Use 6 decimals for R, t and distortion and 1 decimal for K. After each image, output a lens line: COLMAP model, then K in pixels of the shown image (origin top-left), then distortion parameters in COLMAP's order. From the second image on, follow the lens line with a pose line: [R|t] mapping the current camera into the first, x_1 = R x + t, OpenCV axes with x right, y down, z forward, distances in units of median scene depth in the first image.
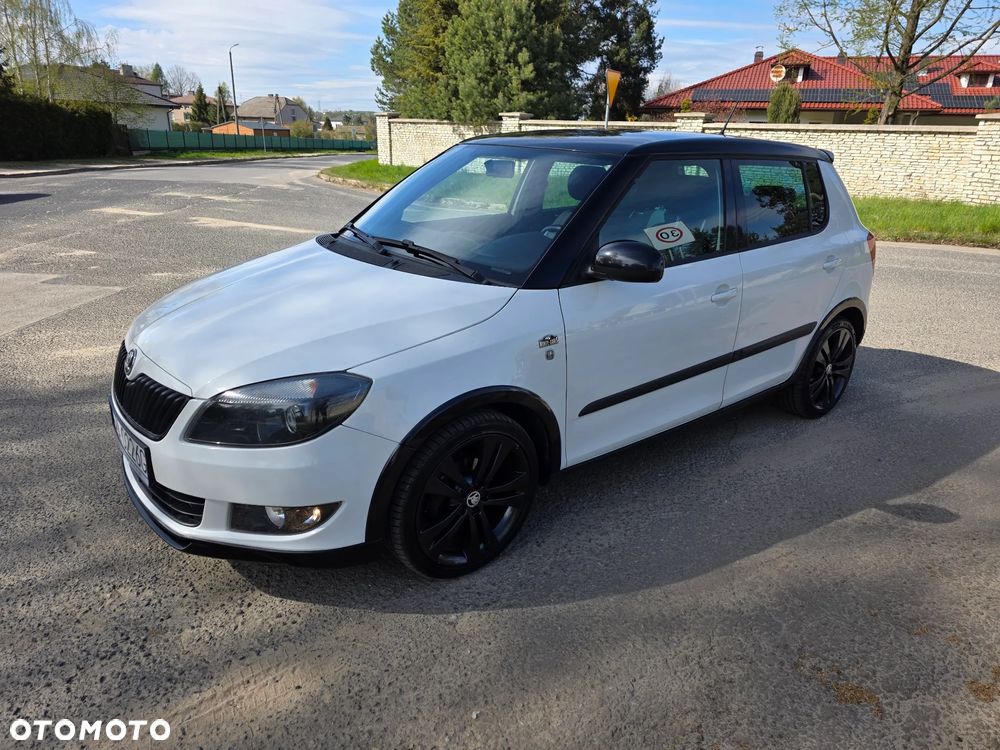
lens RADIAL K [[679.4, 0, 505.9], [0, 679.4, 369.9], [0, 0, 1]] dist [0.046613, -0.036401]
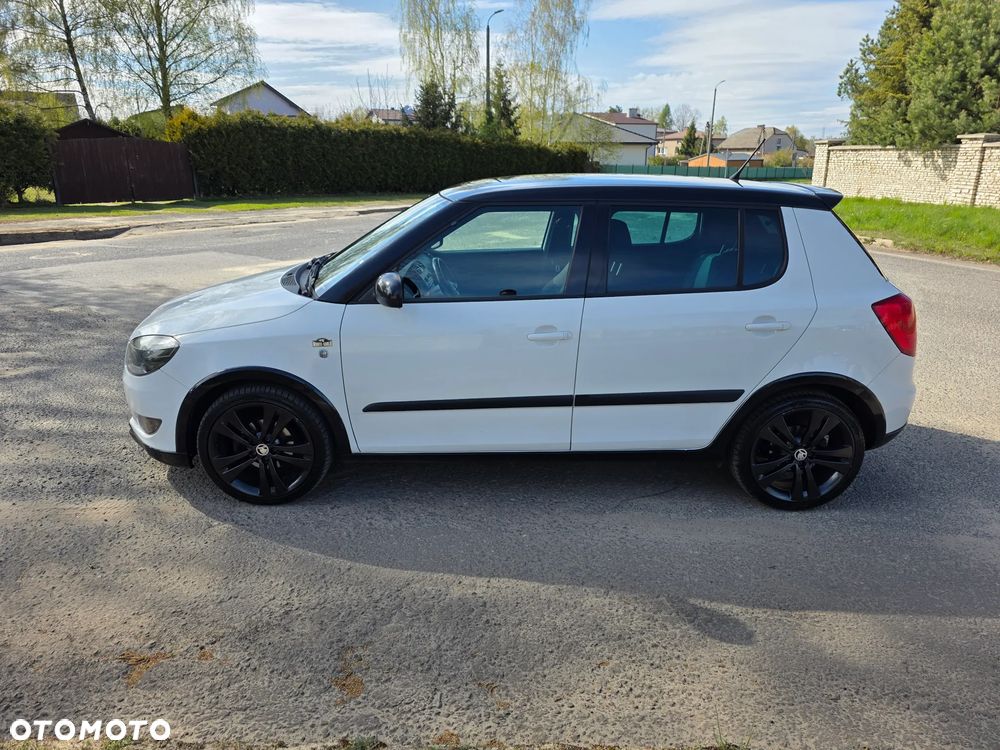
lens RADIAL K [[679.4, 0, 505.9], [0, 679.4, 369.9], [0, 0, 1]] dist [0.046613, -0.036401]
pose [[0.779663, 0.164127, -0.604308, 0.106348], [-0.187424, 0.981964, 0.024887, -0.008551], [0.597493, 0.093859, 0.796362, 0.017913]]
